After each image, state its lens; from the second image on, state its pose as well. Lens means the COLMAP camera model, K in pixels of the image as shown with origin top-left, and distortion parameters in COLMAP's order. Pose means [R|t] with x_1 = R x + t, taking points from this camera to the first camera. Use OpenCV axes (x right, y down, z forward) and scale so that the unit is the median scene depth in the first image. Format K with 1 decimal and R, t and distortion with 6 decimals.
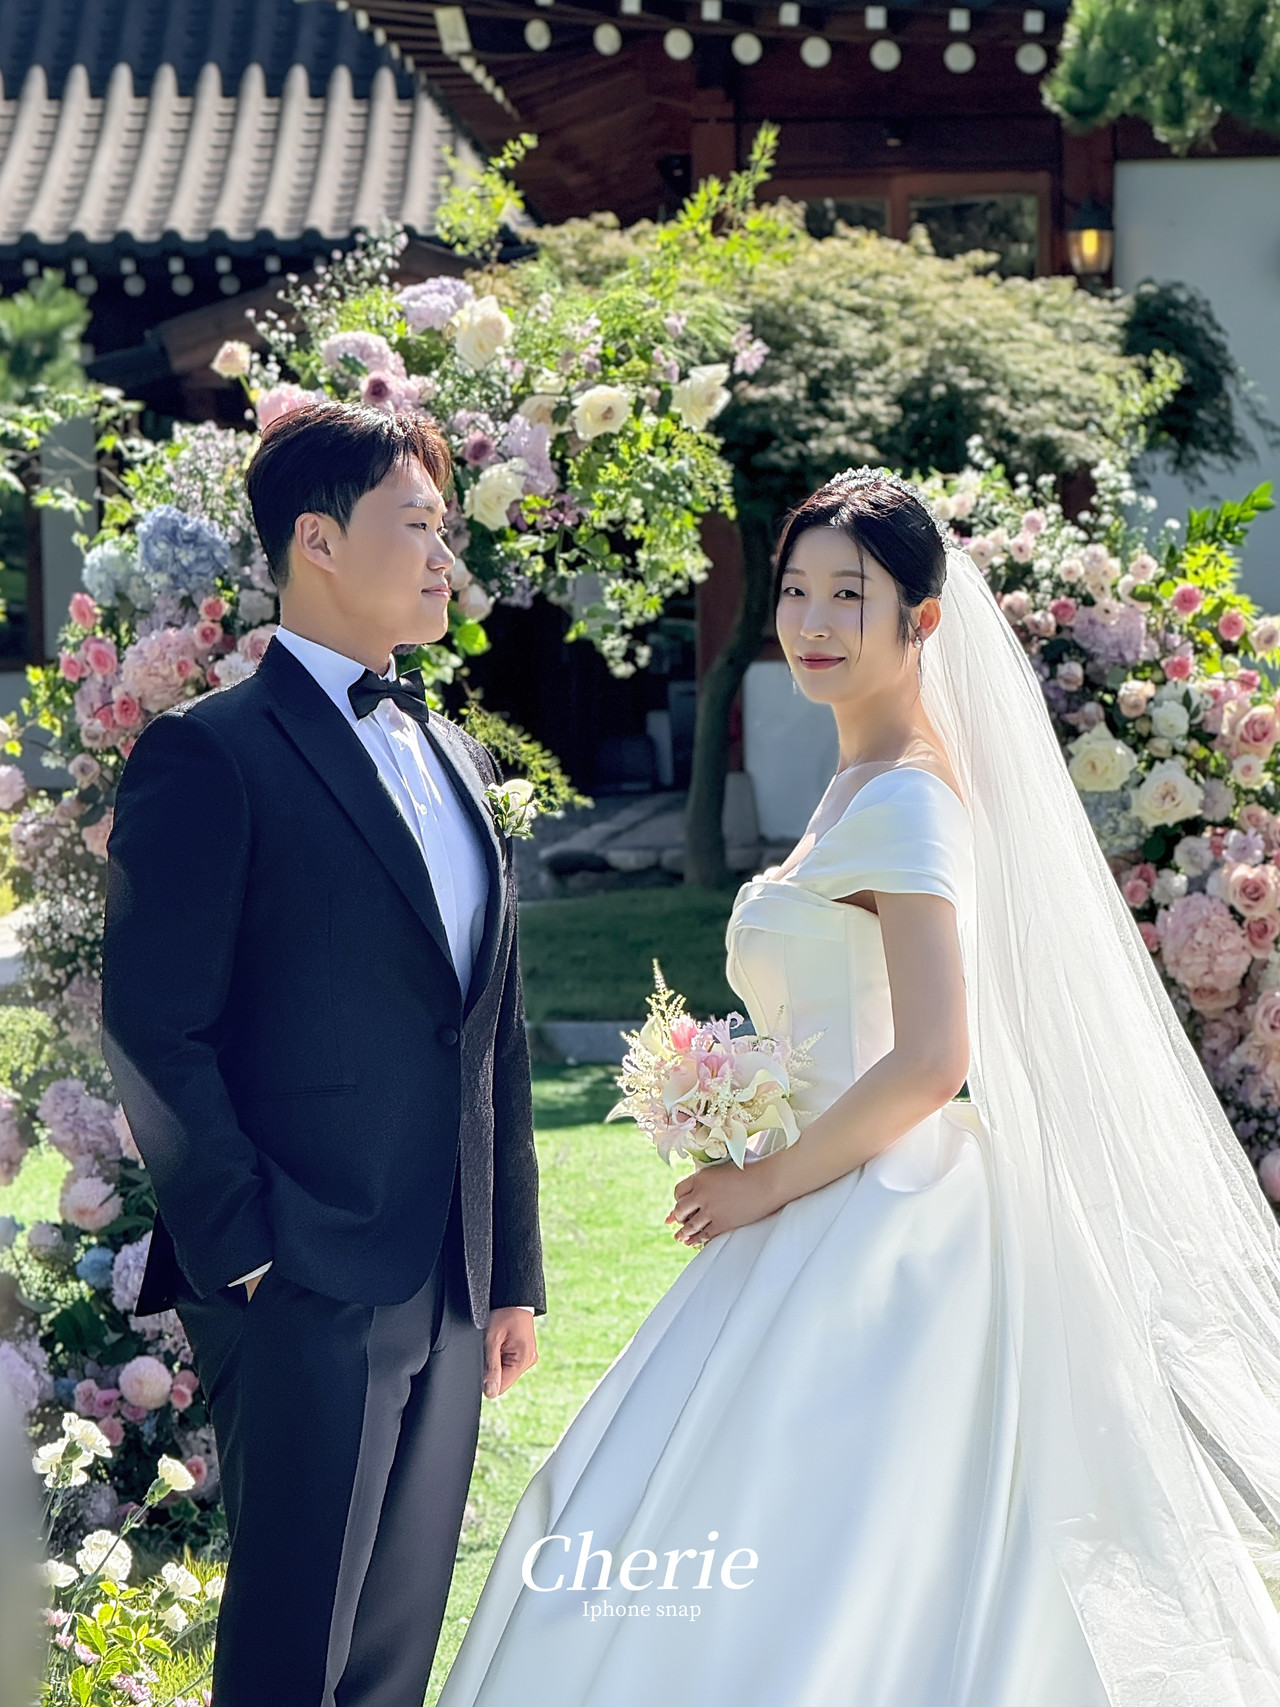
lens RADIAL K [[6723.0, 0, 666.8], [0, 6723.0, 1041.2], [0, 0, 1]] dist [0.284905, 0.000000]
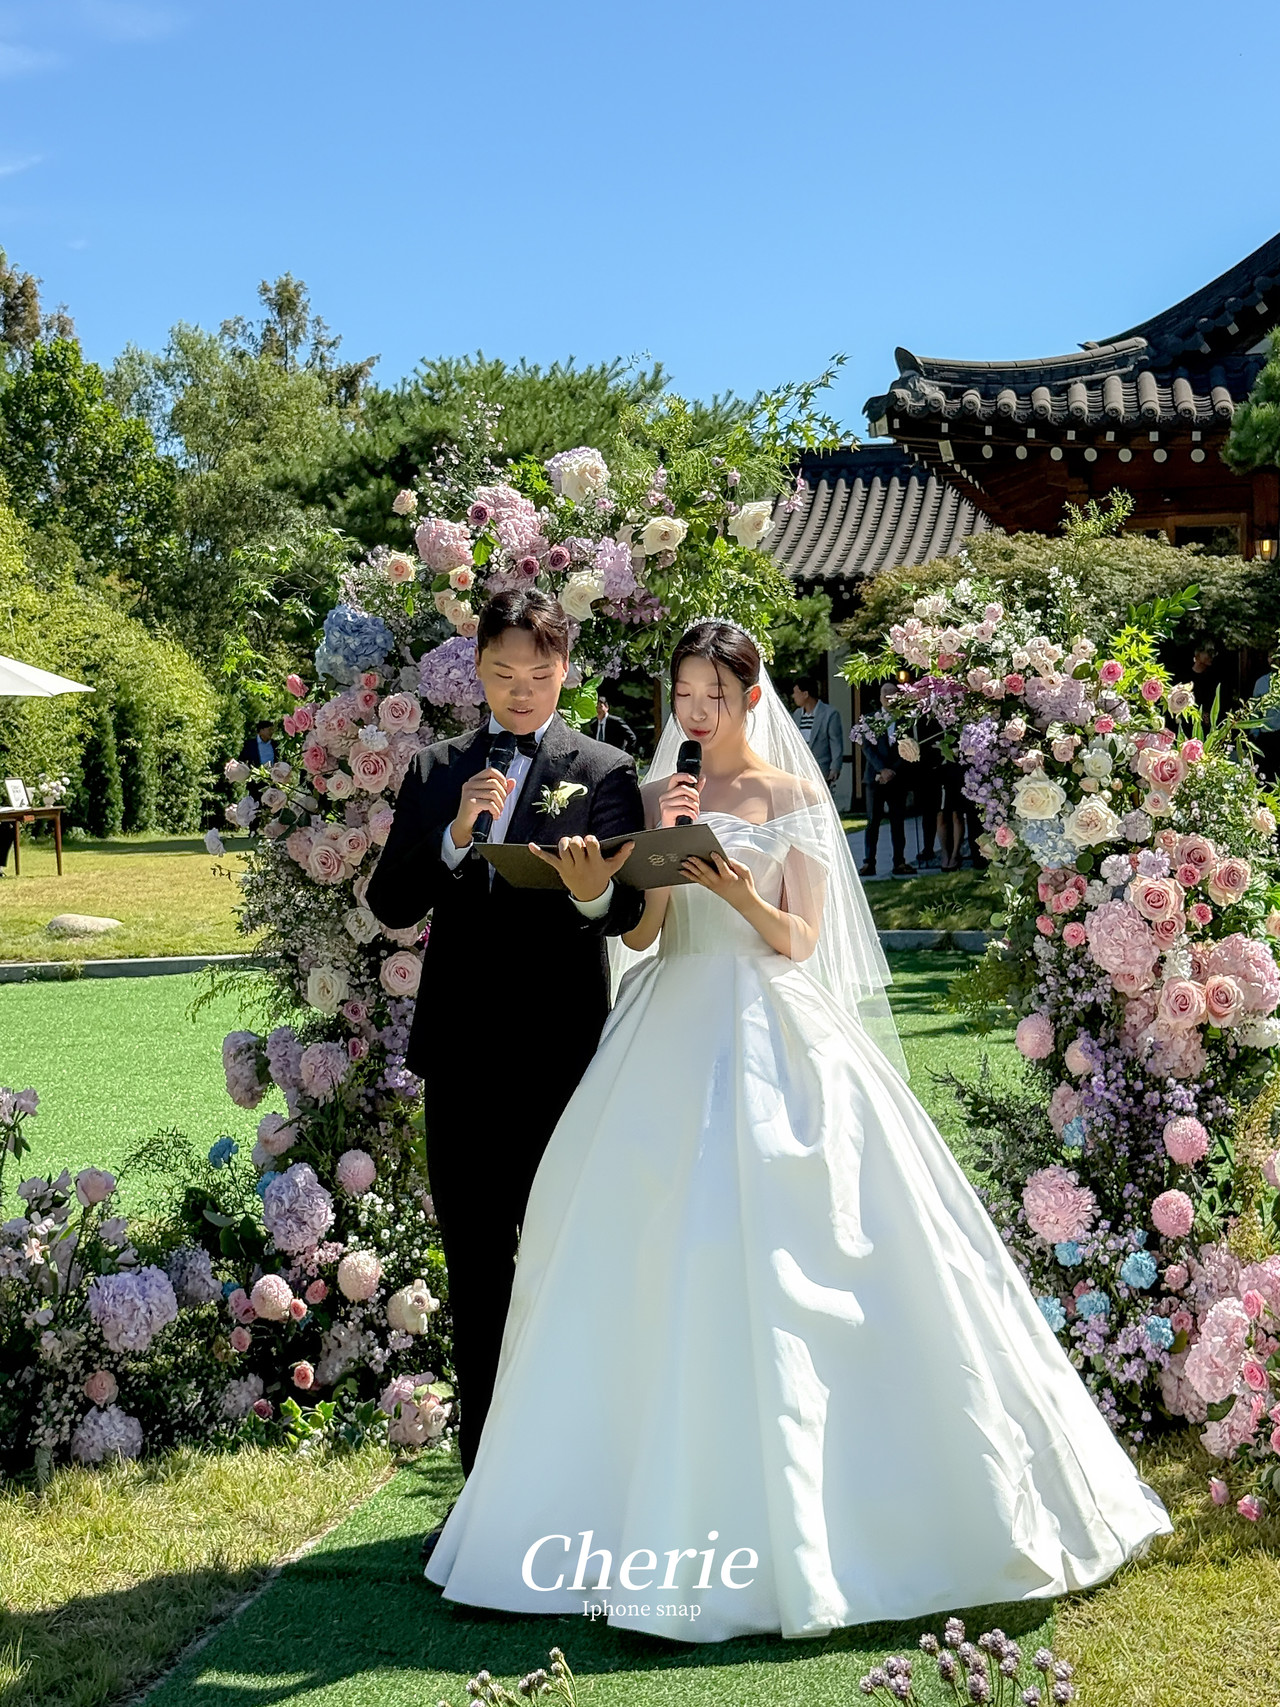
lens RADIAL K [[2380.9, 0, 650.9], [0, 2380.9, 808.2], [0, 0, 1]] dist [0.107018, 0.000000]
pose [[0.974175, 0.004226, -0.225753, 0.093667], [-0.013069, 0.999204, -0.037693, -0.020910], [0.225414, 0.039670, 0.973455, 0.538221]]
